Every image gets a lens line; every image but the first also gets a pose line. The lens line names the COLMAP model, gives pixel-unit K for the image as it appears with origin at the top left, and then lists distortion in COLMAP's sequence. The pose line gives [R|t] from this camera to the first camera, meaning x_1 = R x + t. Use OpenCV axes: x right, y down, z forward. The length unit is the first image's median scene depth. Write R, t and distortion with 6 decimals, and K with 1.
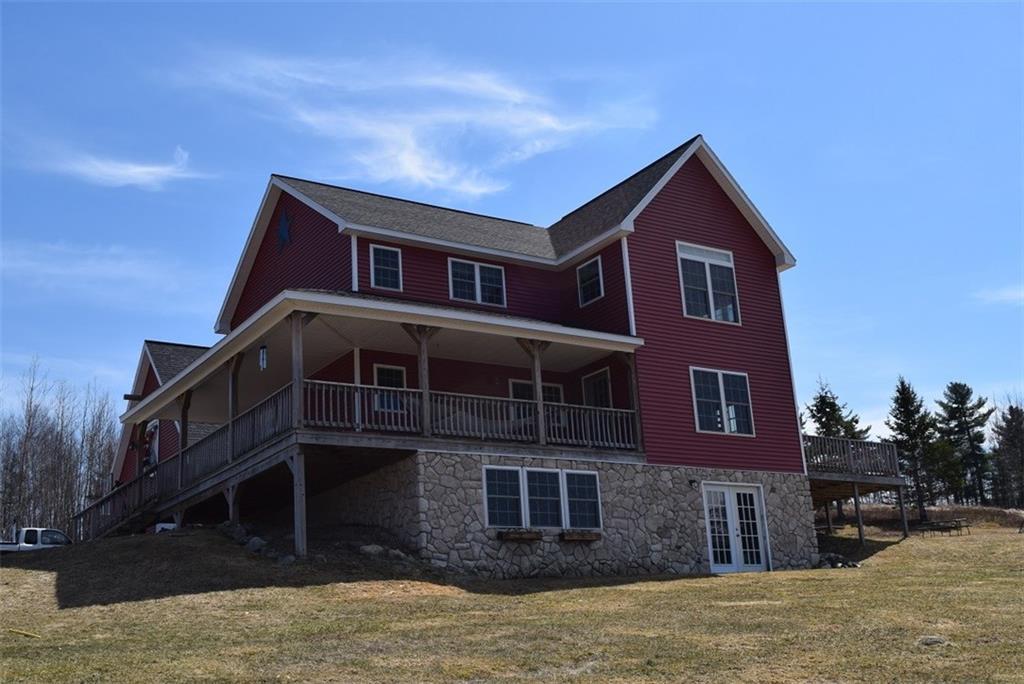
lens RADIAL K [[1150.3, 0, 512.1], [0, 1150.3, 343.3], [0, 0, 1]] dist [-0.017948, 0.000000]
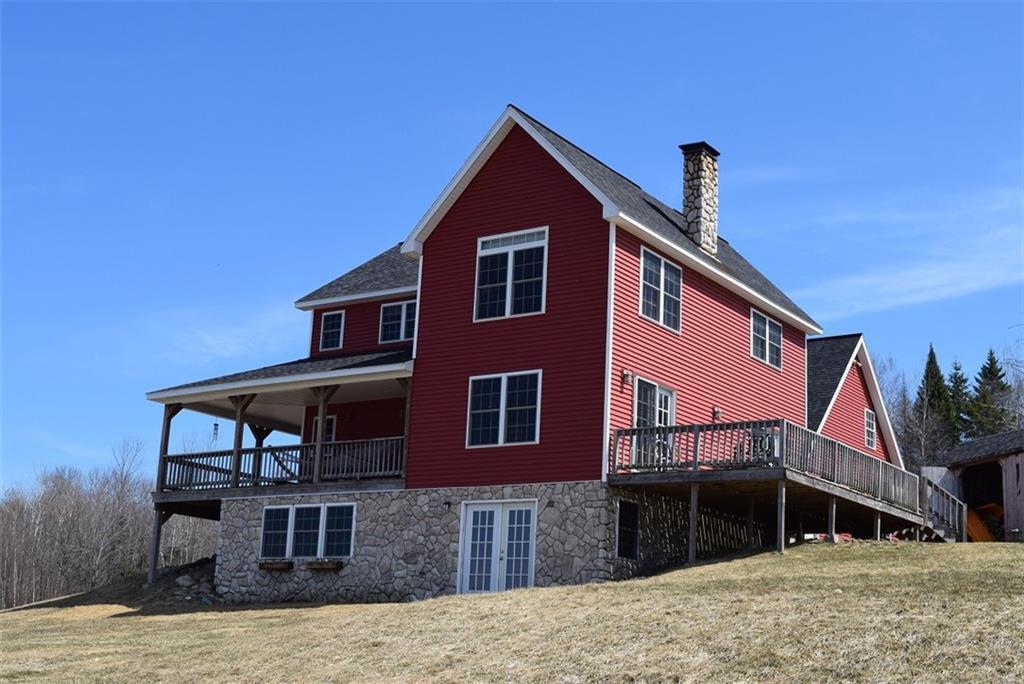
lens RADIAL K [[1371.7, 0, 511.8], [0, 1371.7, 342.1], [0, 0, 1]] dist [0.008804, 0.000000]
pose [[0.364942, -0.140724, -0.920334, 1.289354], [0.197124, 0.977779, -0.071342, 0.084462], [0.909923, -0.155385, 0.384573, 0.657656]]
